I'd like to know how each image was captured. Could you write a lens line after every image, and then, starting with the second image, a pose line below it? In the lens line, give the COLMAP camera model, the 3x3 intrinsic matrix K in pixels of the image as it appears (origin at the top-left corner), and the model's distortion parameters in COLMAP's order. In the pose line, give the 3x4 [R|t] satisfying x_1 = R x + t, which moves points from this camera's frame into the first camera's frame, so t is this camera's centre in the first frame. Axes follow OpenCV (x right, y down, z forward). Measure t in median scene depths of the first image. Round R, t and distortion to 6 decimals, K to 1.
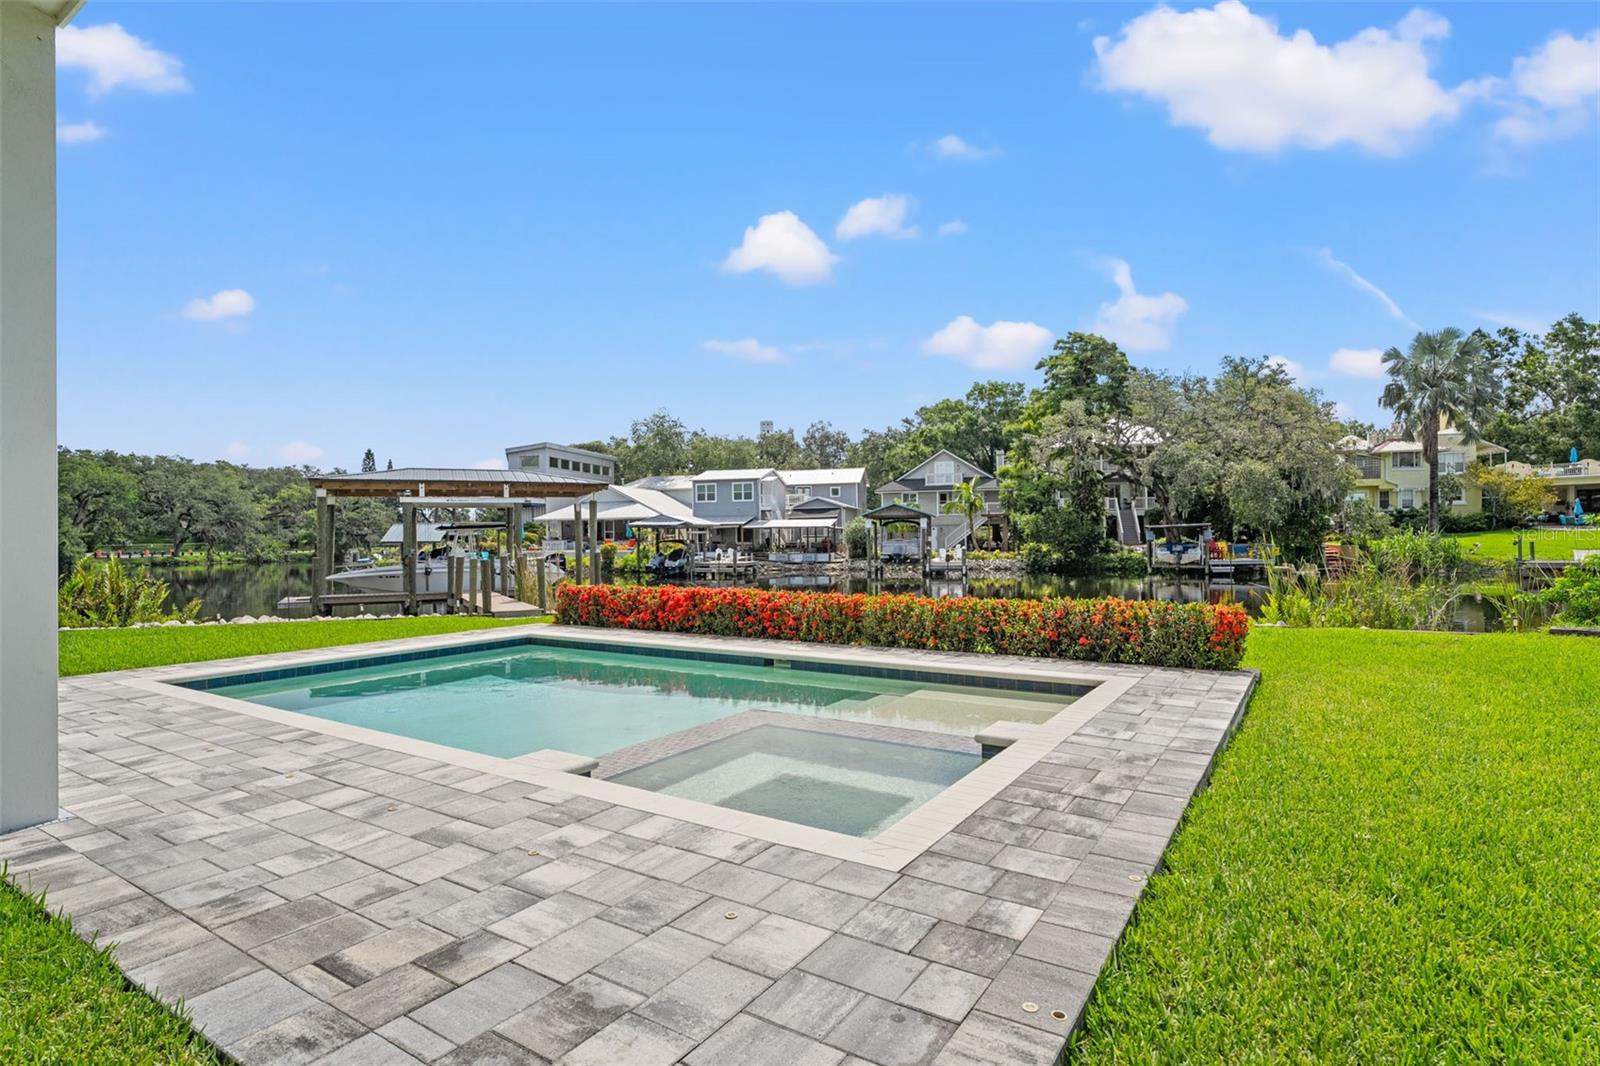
lens RADIAL K [[804.2, 0, 798.1], [0, 804.2, 534.1], [0, 0, 1]] dist [-0.002304, -0.001082]
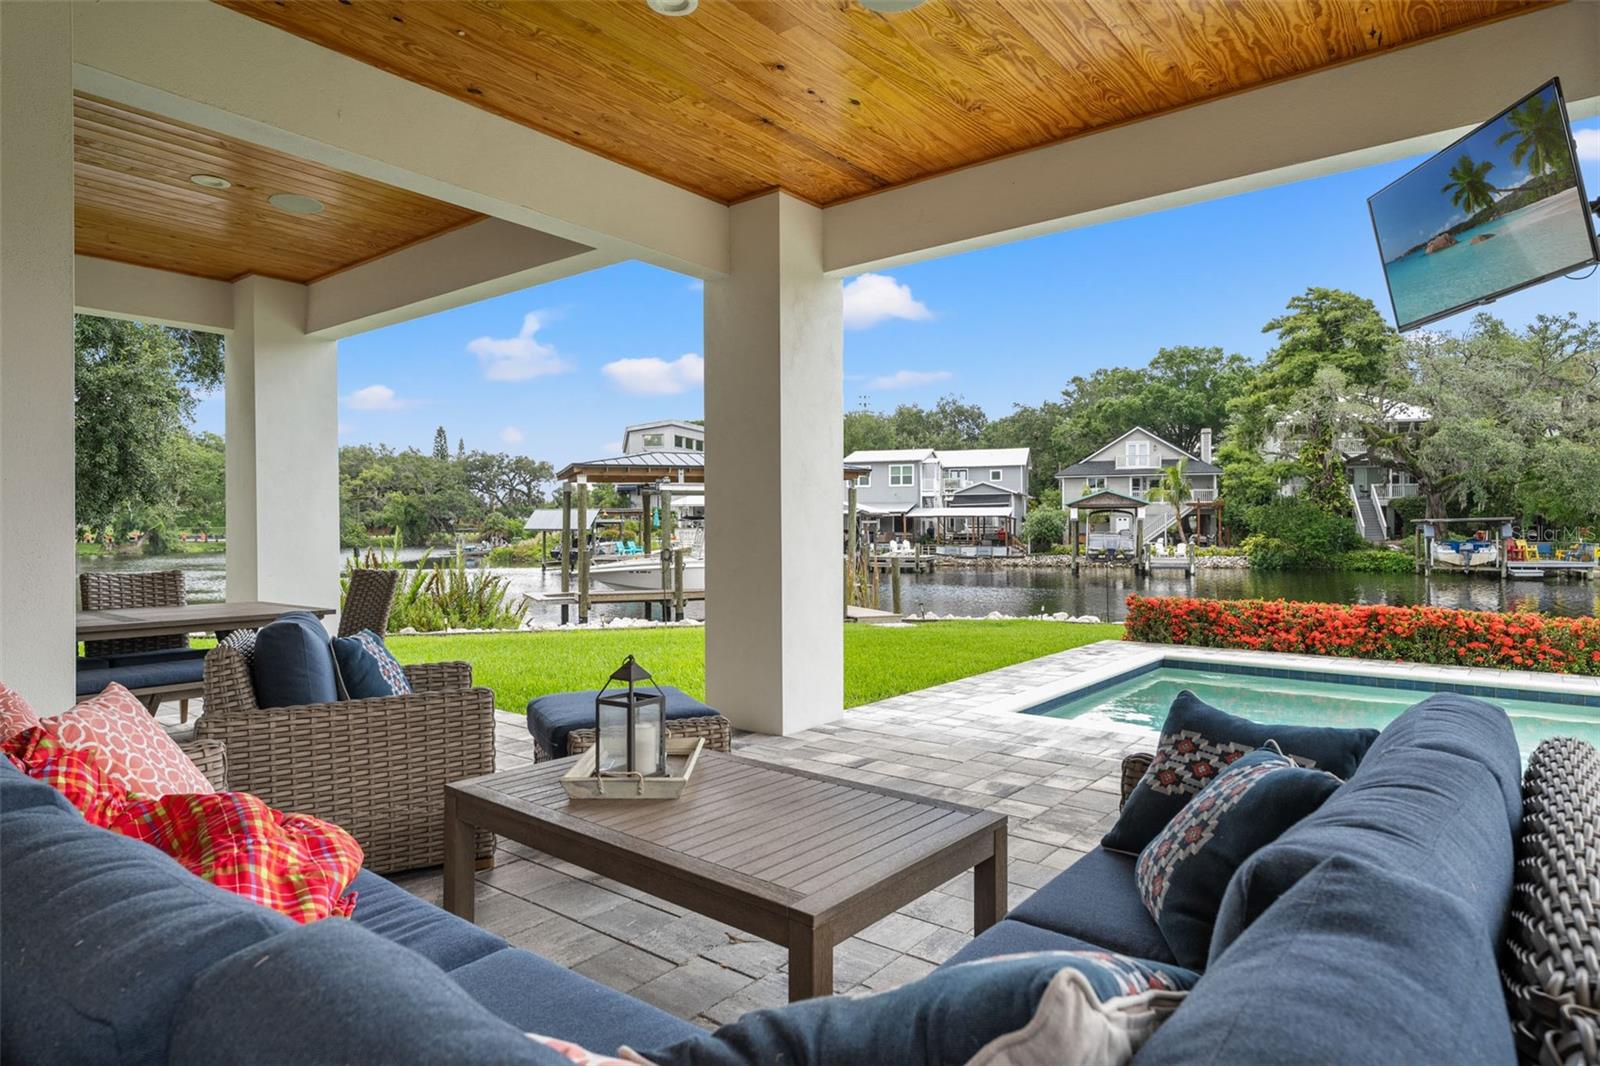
lens RADIAL K [[910.0, 0, 795.3], [0, 910.0, 532.6], [0, 0, 1]] dist [0.000970, -0.000590]
pose [[0.995637, 0.009869, -0.092787, -0.091947], [-0.008633, 0.999869, 0.013719, -0.002688], [0.092910, -0.012858, 0.995591, -0.002694]]
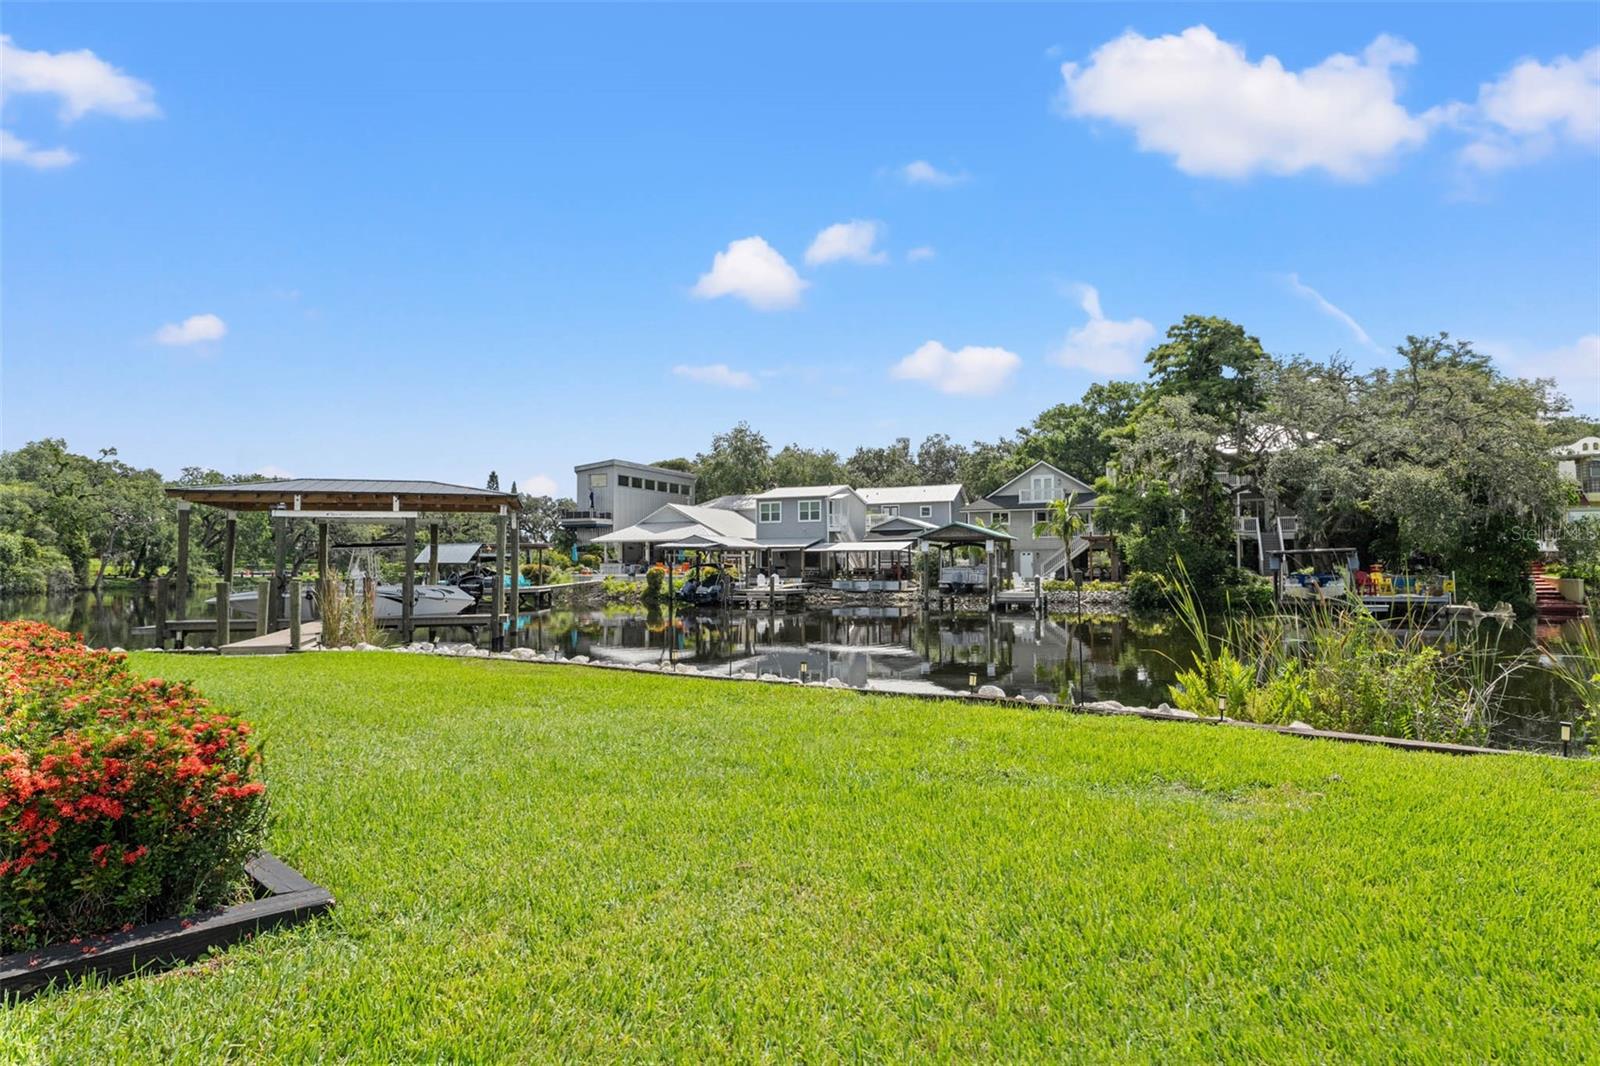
lens RADIAL K [[851.6, 0, 802.3], [0, 851.6, 538.2], [0, 0, 1]] dist [-0.001810, -0.000024]
pose [[0.984724, 0.003769, -0.174080, 0.088828], [-0.008124, 0.999672, -0.024308, 0.000781], [0.173931, 0.025351, 0.984431, 0.068374]]
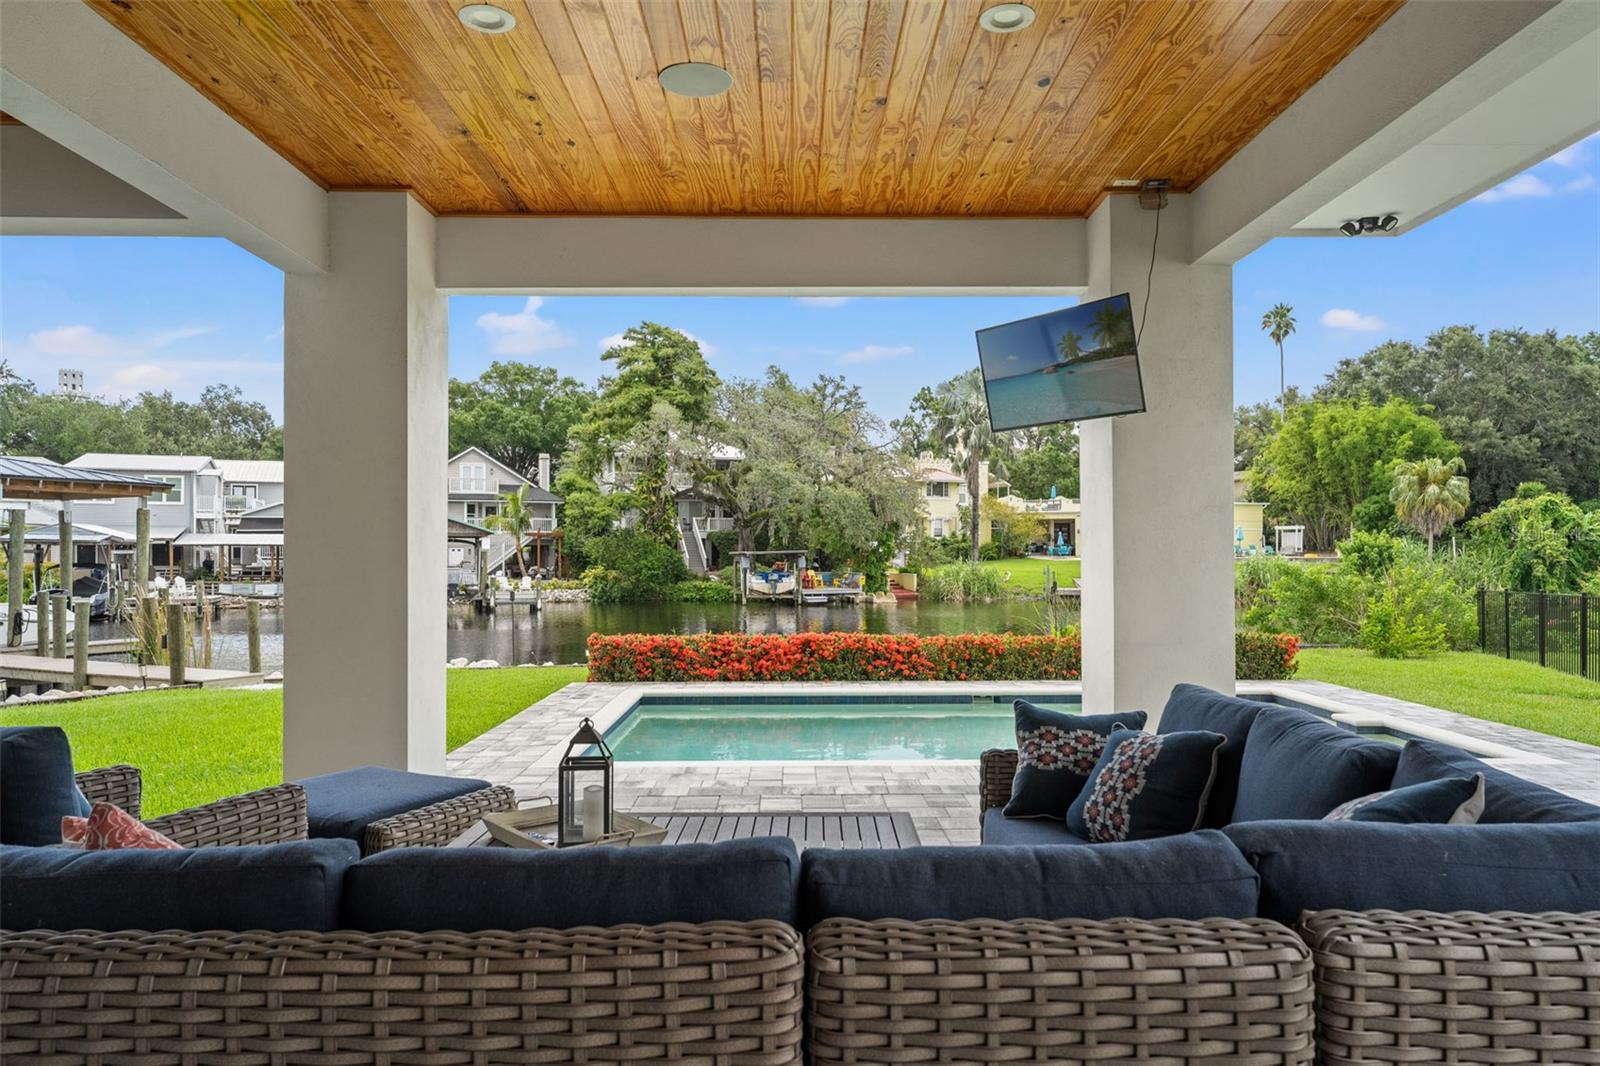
lens RADIAL K [[1045.0, 0, 800.9], [0, 1045.0, 540.9], [0, 0, 1]] dist [0.019764, -0.004326]
pose [[0.828301, 0.018743, 0.559970, -0.119382], [-0.012224, 0.999807, -0.015383, -0.003757], [-0.560151, 0.005896, 0.828370, -0.006506]]
